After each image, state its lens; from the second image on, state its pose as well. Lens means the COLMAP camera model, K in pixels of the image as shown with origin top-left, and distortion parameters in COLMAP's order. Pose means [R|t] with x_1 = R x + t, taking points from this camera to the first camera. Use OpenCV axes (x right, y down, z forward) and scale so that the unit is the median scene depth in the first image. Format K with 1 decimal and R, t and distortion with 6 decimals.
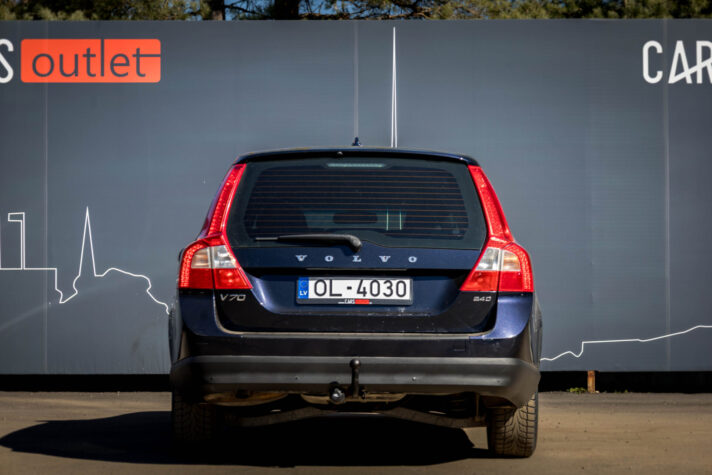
lens RADIAL K [[2186.4, 0, 356.0], [0, 2186.4, 237.5], [0, 0, 1]] dist [-0.020535, -0.734430]
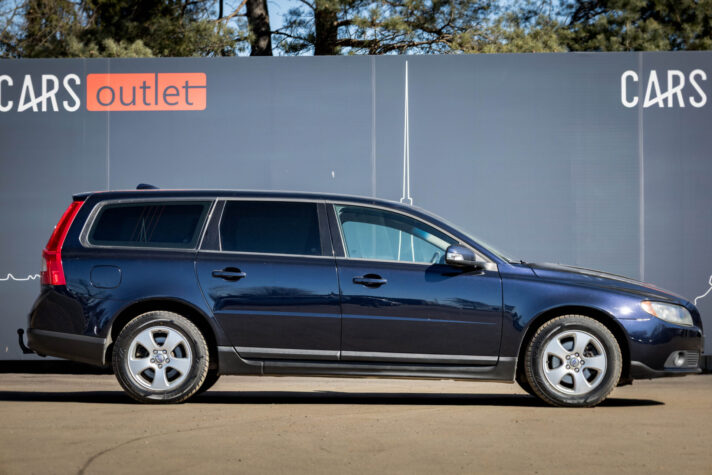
lens RADIAL K [[2240.4, 0, 356.0], [0, 2240.4, 237.5], [0, 0, 1]] dist [0.054573, -0.378254]
pose [[0.999385, -0.004834, -0.034732, 0.032082], [0.004865, 0.999988, 0.000802, -0.003271], [0.034728, -0.000971, 0.999396, -0.196207]]
